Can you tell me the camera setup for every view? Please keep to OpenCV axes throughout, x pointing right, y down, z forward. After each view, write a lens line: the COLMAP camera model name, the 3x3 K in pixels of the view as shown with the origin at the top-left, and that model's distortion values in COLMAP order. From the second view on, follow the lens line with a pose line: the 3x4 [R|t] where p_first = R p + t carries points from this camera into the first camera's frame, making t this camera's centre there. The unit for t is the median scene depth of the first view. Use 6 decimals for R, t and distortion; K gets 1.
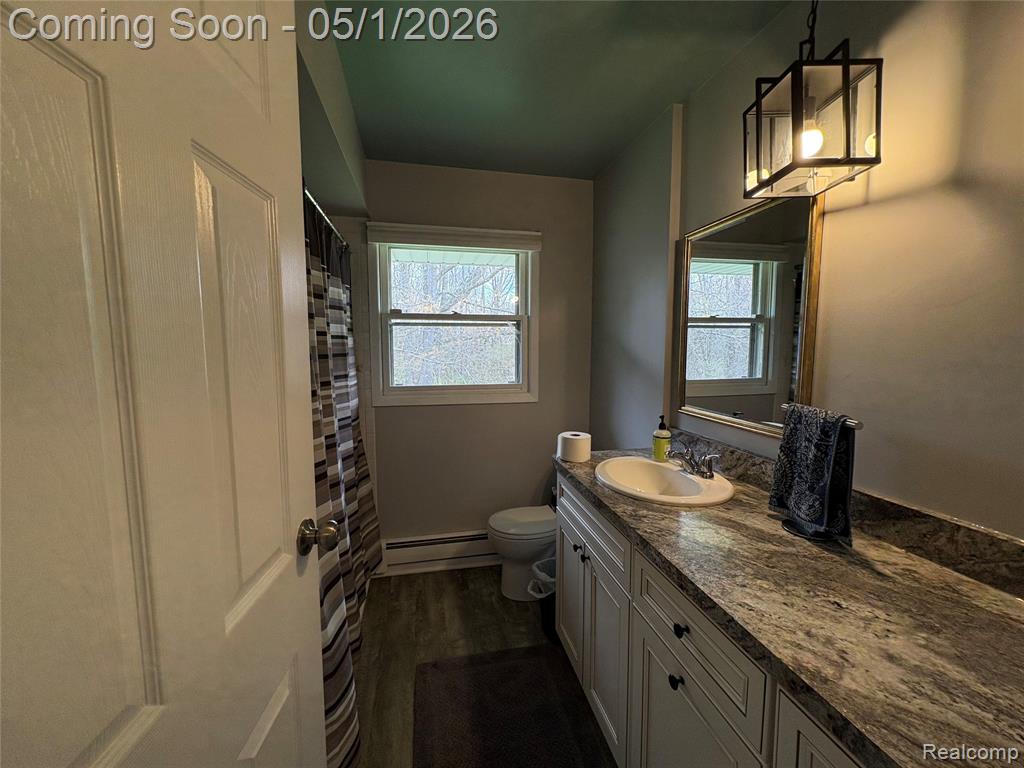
lens RADIAL K [[408.1, 0, 513.5], [0, 408.1, 383.1], [0, 0, 1]] dist [0.001351, -0.000444]
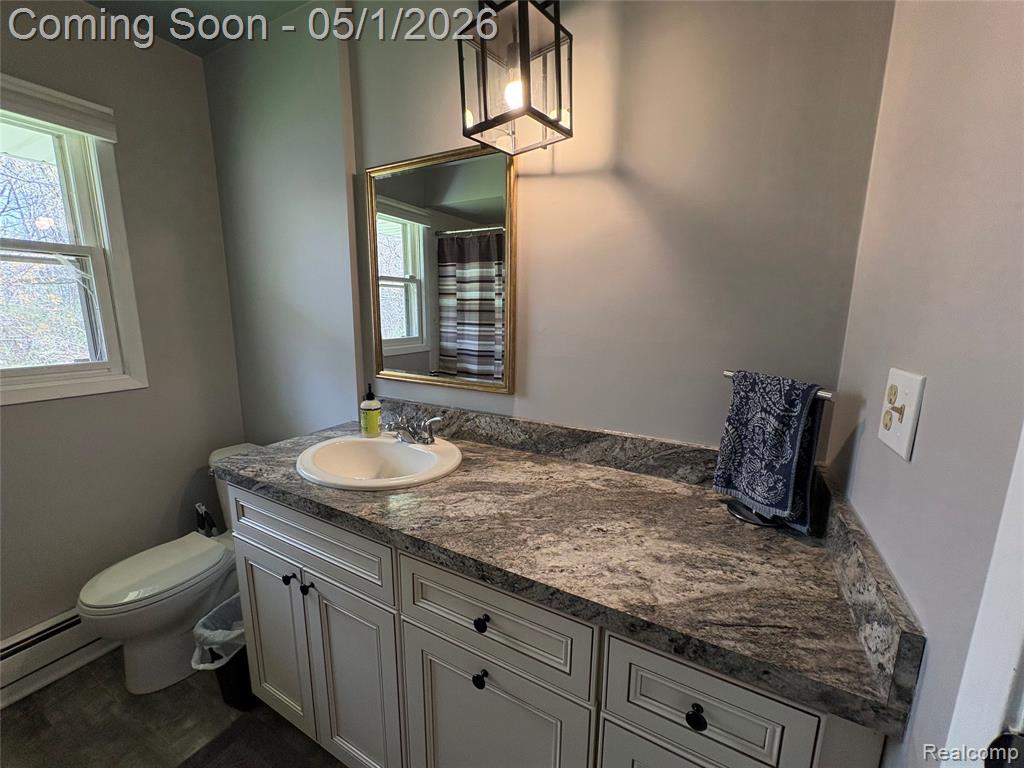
lens RADIAL K [[408.1, 0, 511.0], [0, 408.1, 383.6], [0, 0, 1]] dist [0.001351, -0.000444]
pose [[0.652157, -0.127190, 0.747337, -0.105984], [0.057156, 0.991268, 0.118829, -0.007914], [-0.755926, -0.034780, 0.653733, 0.288203]]
